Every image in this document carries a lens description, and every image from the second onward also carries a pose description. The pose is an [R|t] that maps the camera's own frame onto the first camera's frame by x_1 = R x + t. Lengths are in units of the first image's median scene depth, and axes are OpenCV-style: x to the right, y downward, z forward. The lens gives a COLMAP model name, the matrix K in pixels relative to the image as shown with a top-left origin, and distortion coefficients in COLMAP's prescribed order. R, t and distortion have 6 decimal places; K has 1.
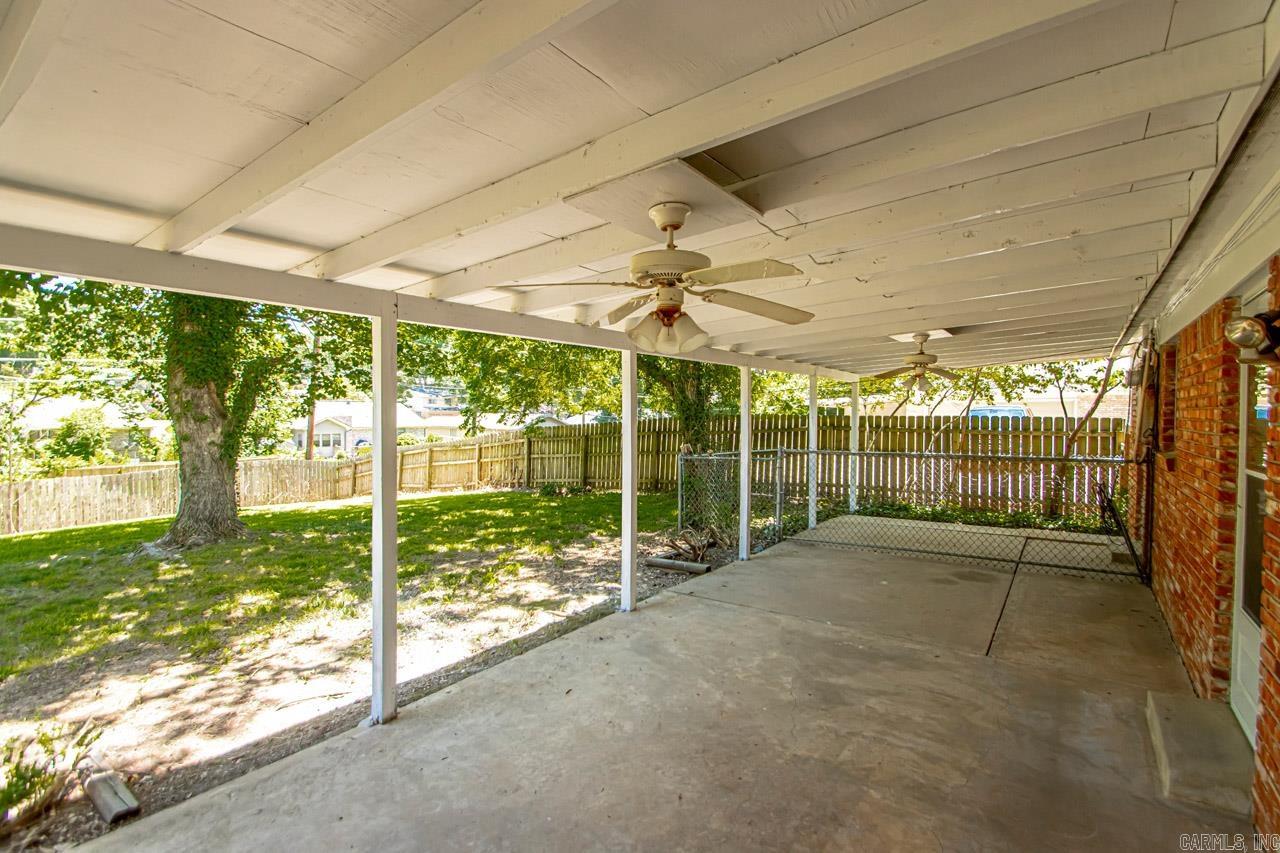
lens RADIAL K [[594.9, 0, 652.8], [0, 594.9, 430.7], [0, 0, 1]] dist [0.013050, -0.015148]
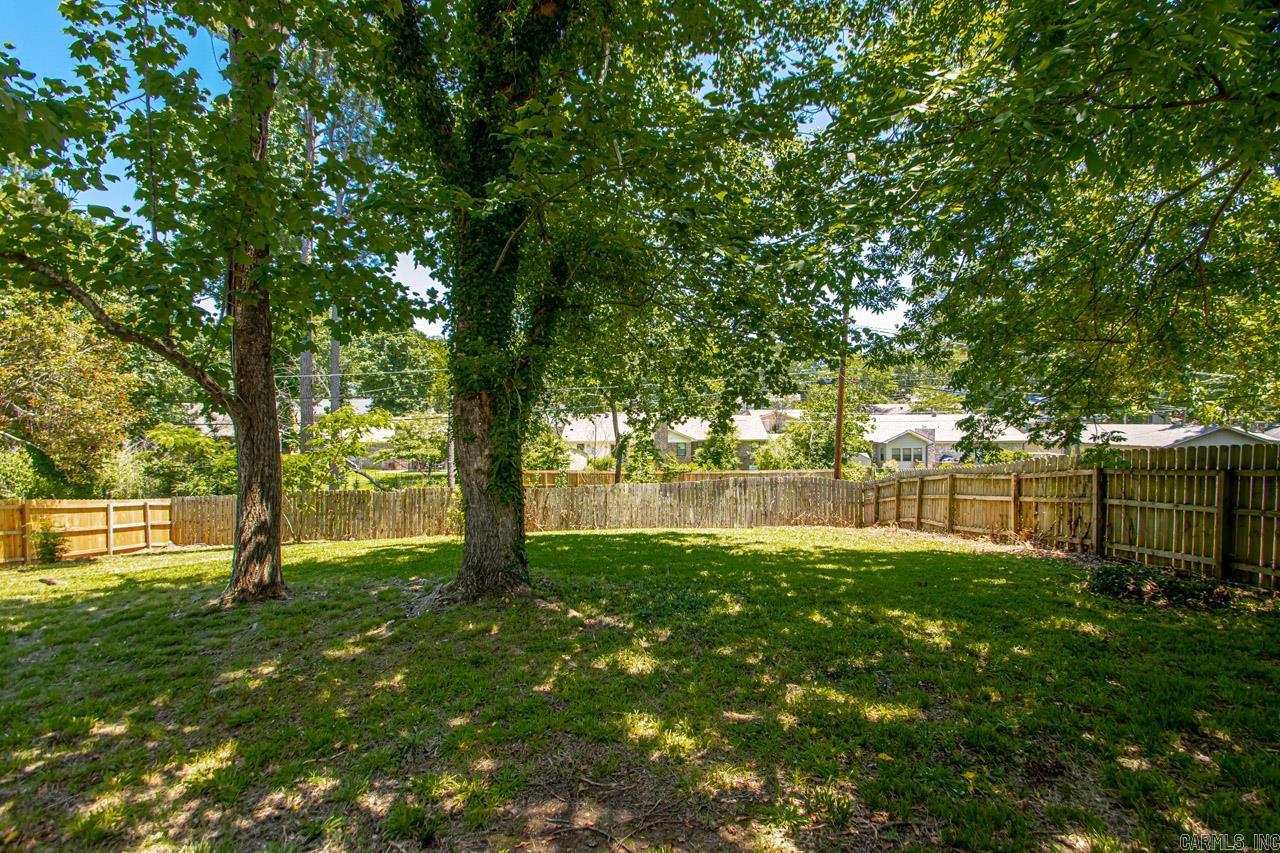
lens RADIAL K [[594.9, 0, 649.7], [0, 594.9, 426.5], [0, 0, 1]] dist [0.013050, -0.015148]
pose [[0.572202, -0.009369, -0.820059, 0.019608], [-0.013526, 0.999691, -0.020860, -0.018645], [0.820001, 0.023028, 0.571898, 0.618616]]
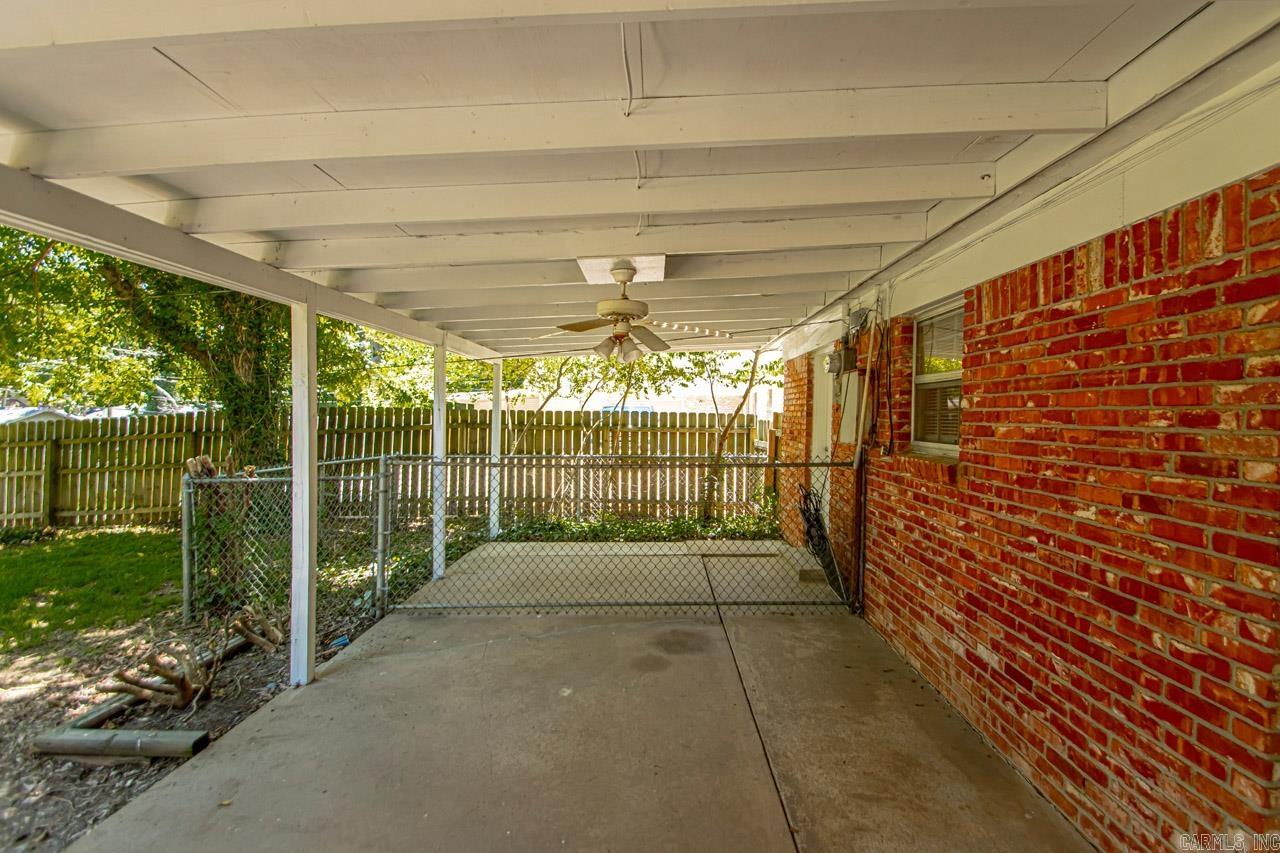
lens RADIAL K [[594.9, 0, 647.2], [0, 594.9, 422.1], [0, 0, 1]] dist [0.013050, -0.015148]
pose [[0.826054, -0.000661, 0.563590, 0.077915], [0.006798, 0.999938, -0.008790, -0.000717], [-0.563550, 0.011092, 0.826008, 0.291176]]
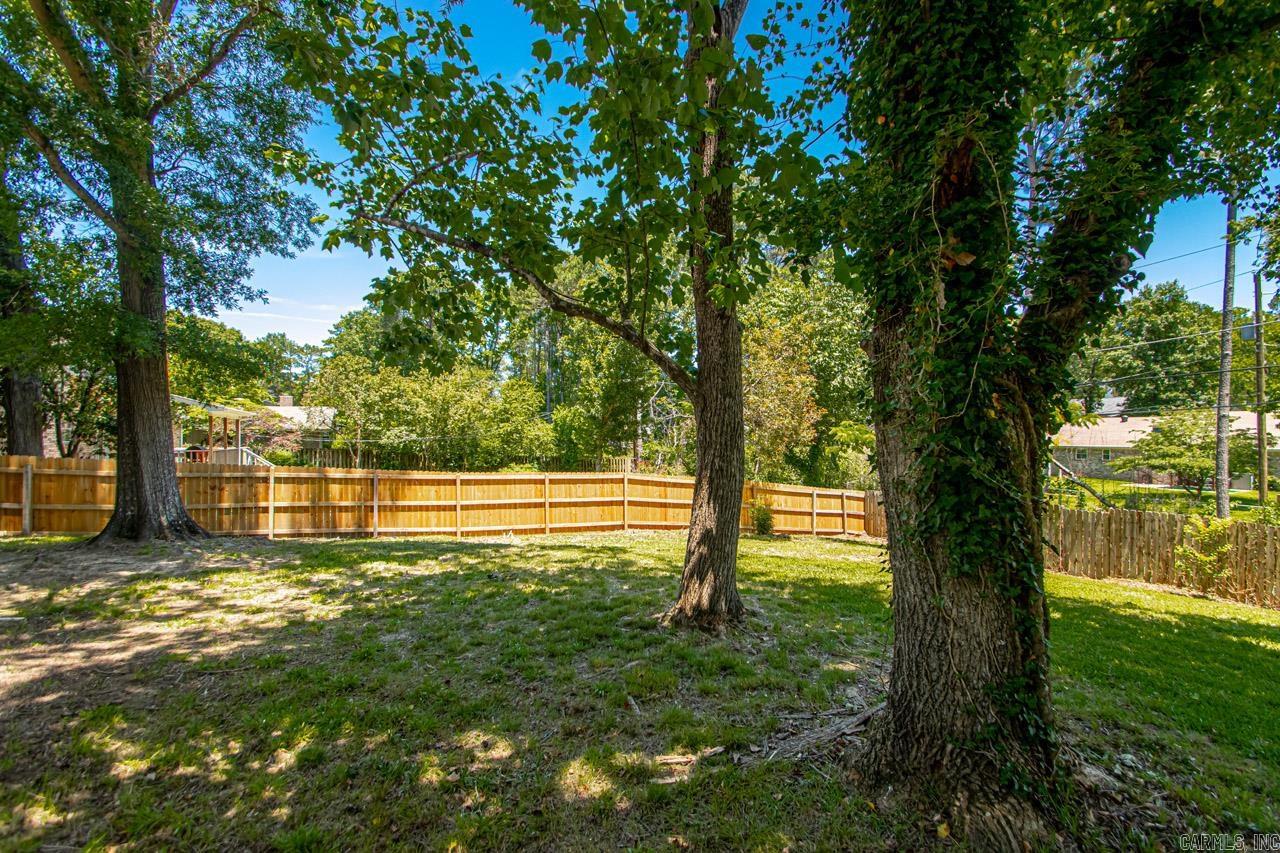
lens RADIAL K [[594.9, 0, 648.2], [0, 594.9, 428.3], [0, 0, 1]] dist [0.013050, -0.015148]
pose [[-0.500831, -0.012547, -0.865454, -0.296366], [-0.027239, 0.999628, 0.001272, -0.006568], [0.865116, 0.024211, -0.500987, 0.858870]]
